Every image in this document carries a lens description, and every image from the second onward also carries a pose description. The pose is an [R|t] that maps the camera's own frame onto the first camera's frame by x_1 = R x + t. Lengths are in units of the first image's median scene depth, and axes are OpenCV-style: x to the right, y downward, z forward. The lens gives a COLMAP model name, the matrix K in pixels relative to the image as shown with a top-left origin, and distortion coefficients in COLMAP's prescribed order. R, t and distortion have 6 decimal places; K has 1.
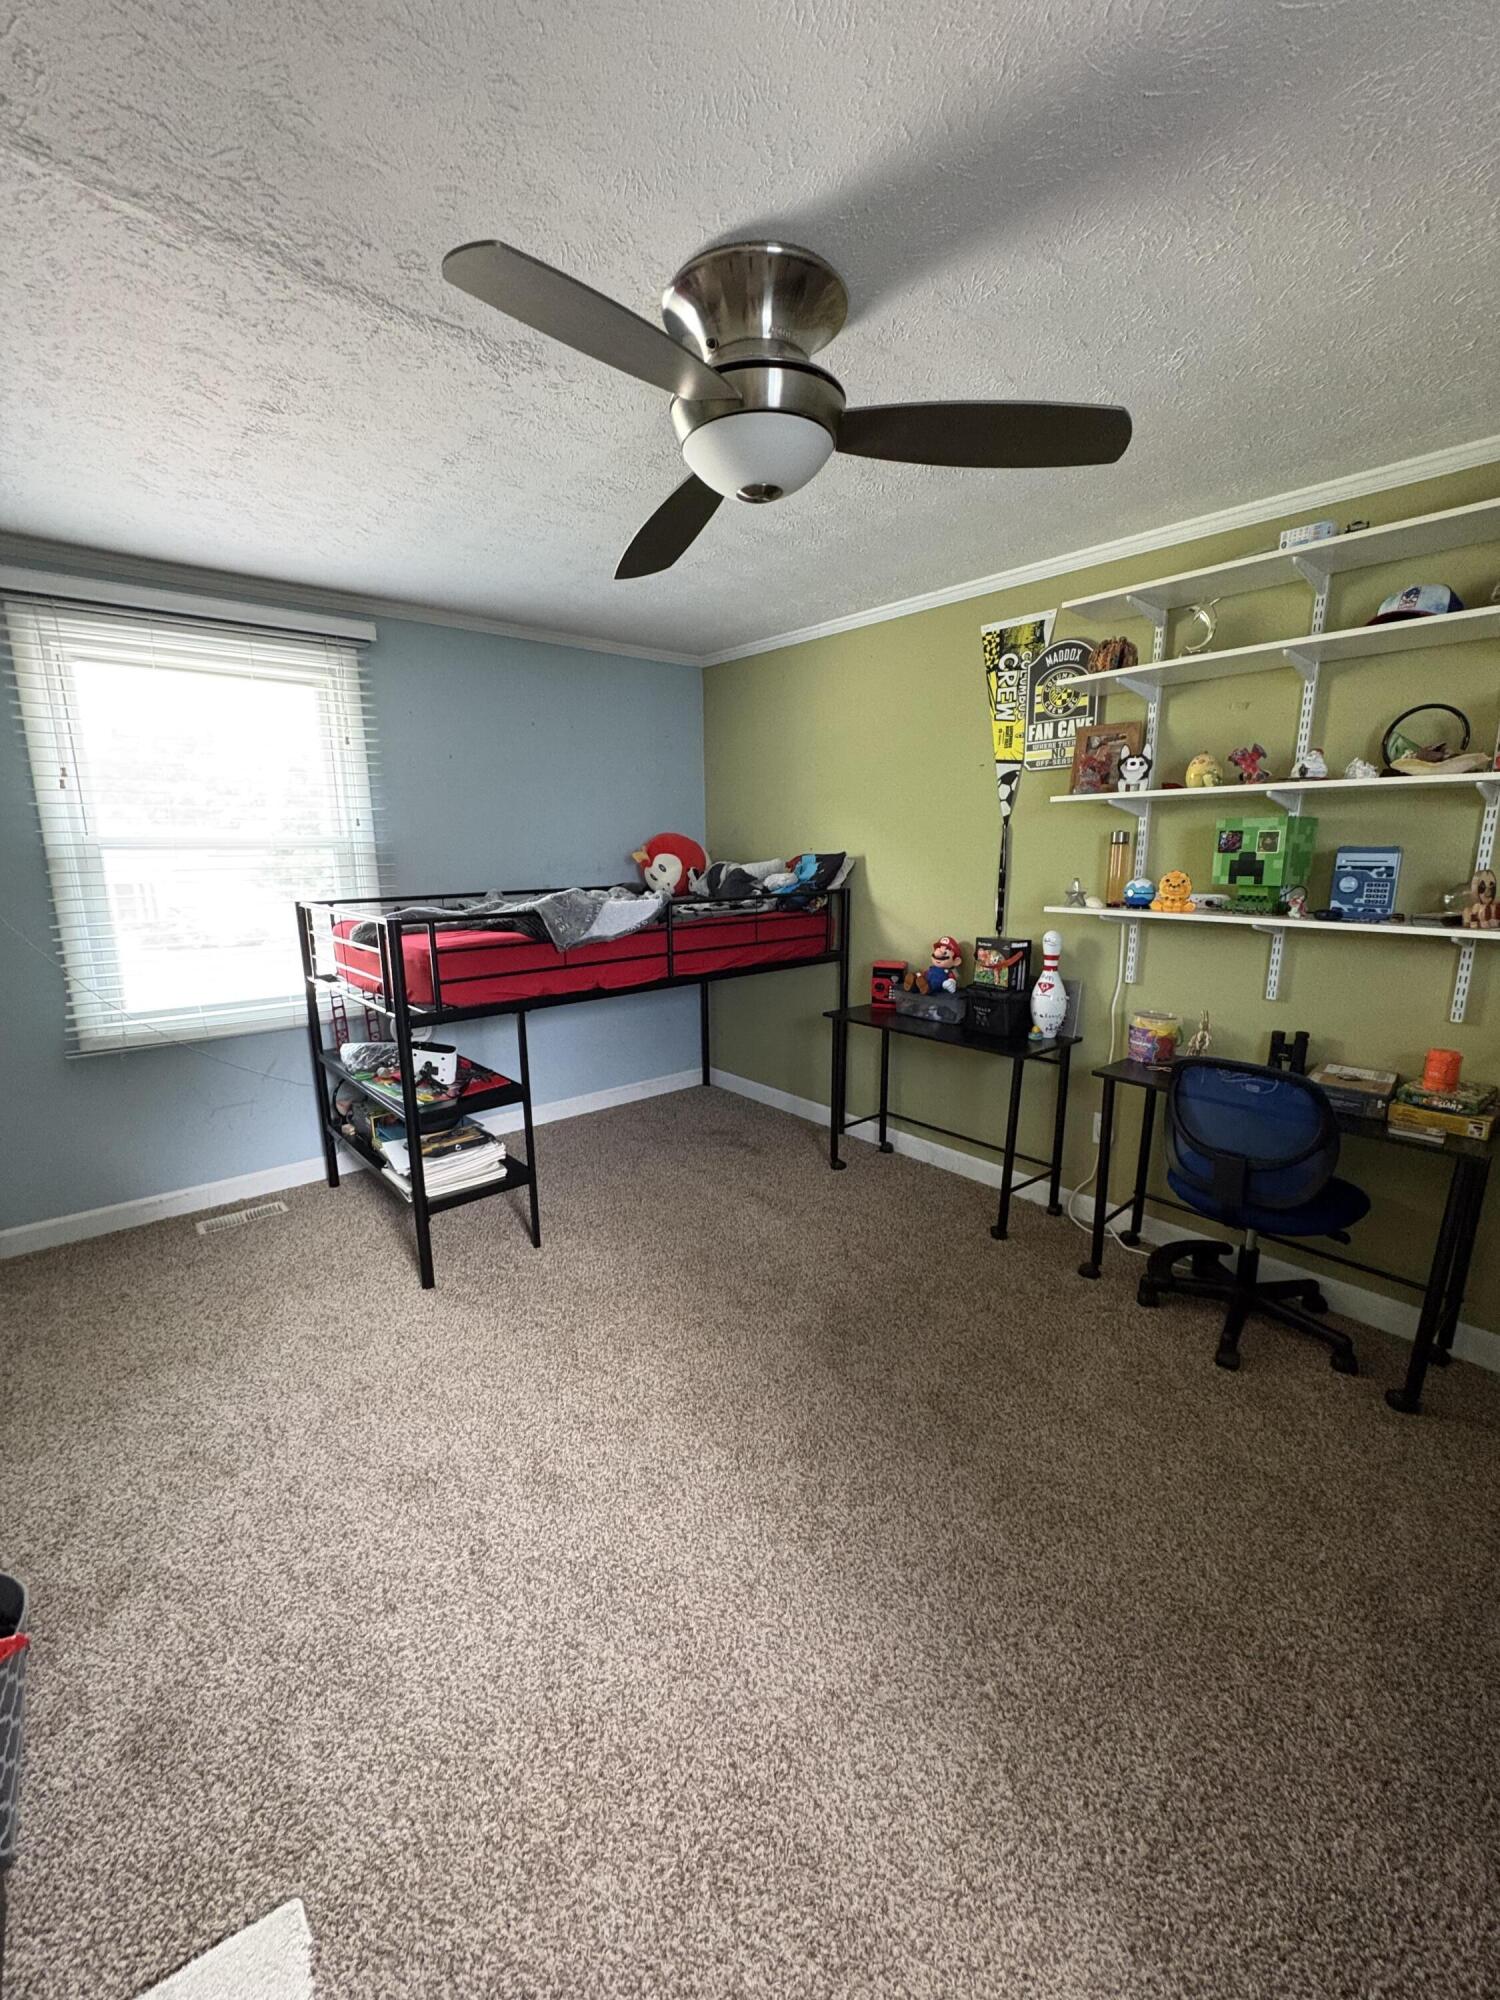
lens RADIAL K [[796.5, 0, 752.4], [0, 796.5, 1000.6], [0, 0, 1]] dist [-0.000061, -0.000086]
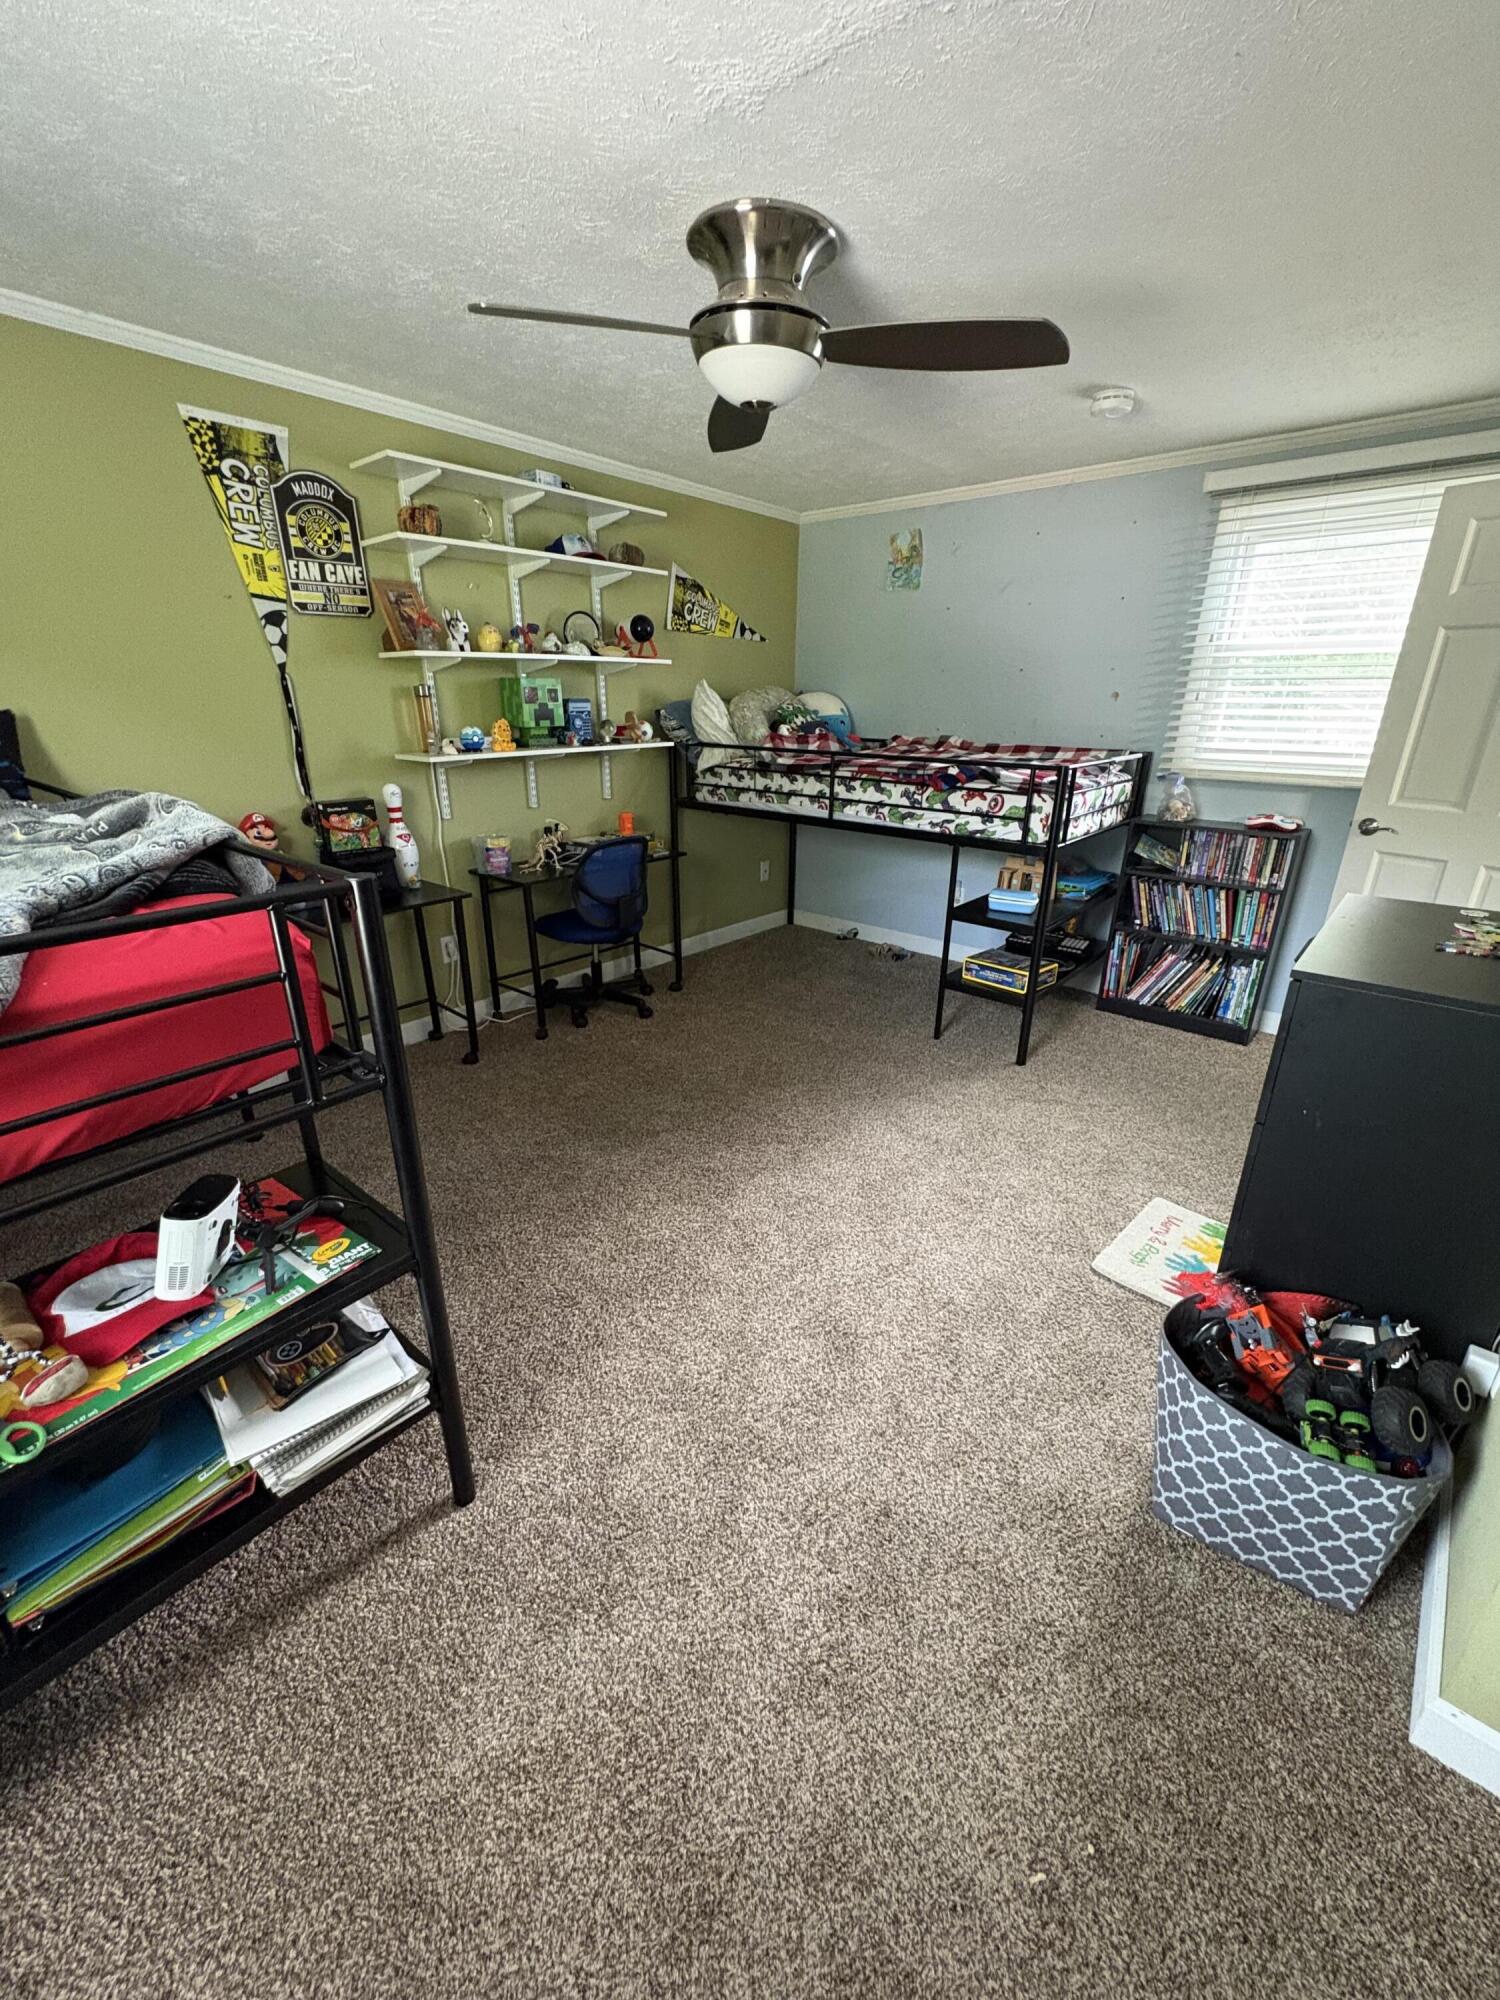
lens RADIAL K [[796.5, 0, 749.8], [0, 796.5, 1002.8], [0, 0, 1]] dist [-0.000061, -0.000086]
pose [[-0.144293, -0.357128, 0.922843, -0.757843], [0.188062, 0.905708, 0.379902, -0.135271], [-0.971500, 0.228369, -0.063525, 0.669434]]
